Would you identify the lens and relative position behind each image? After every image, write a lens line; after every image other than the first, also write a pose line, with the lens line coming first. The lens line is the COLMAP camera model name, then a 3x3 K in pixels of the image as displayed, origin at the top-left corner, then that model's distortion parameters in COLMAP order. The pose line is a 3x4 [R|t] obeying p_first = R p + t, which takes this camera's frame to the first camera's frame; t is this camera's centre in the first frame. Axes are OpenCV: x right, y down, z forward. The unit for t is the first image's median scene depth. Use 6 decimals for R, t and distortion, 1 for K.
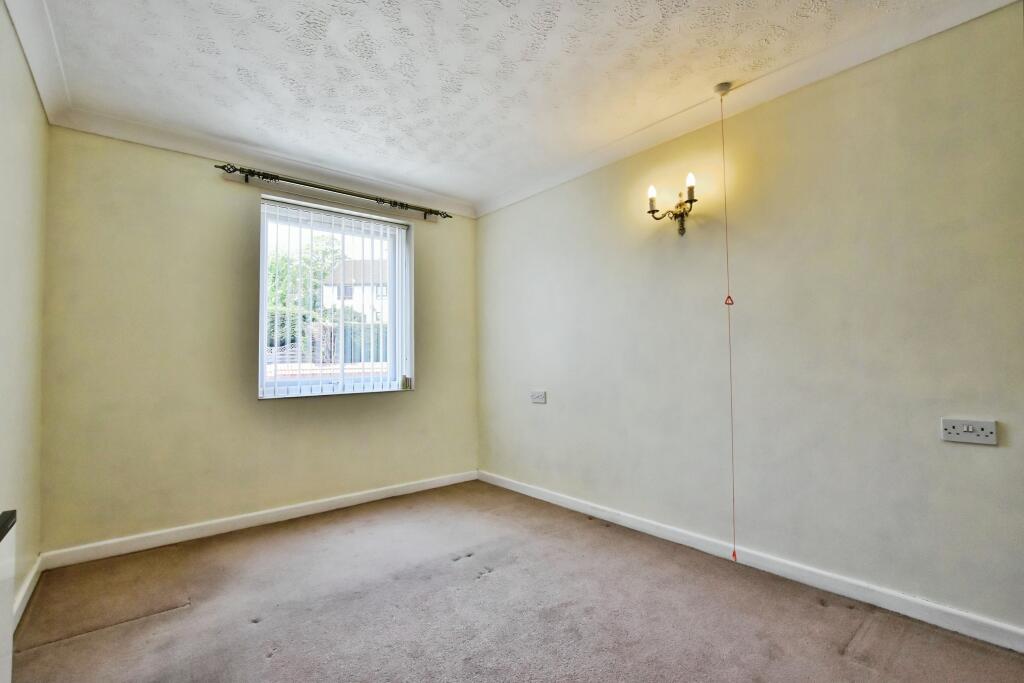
lens RADIAL K [[484.9, 0, 512.0], [0, 484.9, 341.5], [0, 0, 1]] dist [-0.001631, -0.000215]
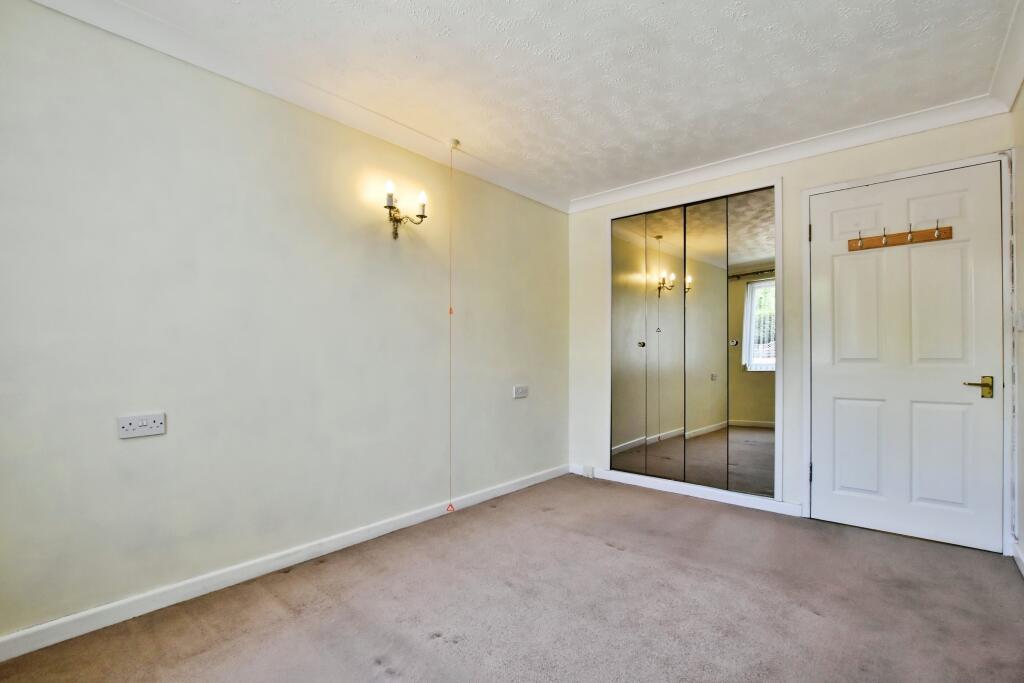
lens RADIAL K [[473.4, 0, 513.1], [0, 473.4, 355.1], [0, 0, 1]] dist [-0.000047, 0.001479]
pose [[-0.174171, 0.012813, 0.984632, -0.697018], [-0.032456, 0.999297, -0.018745, 0.043180], [-0.984180, -0.035223, -0.173633, 0.905741]]
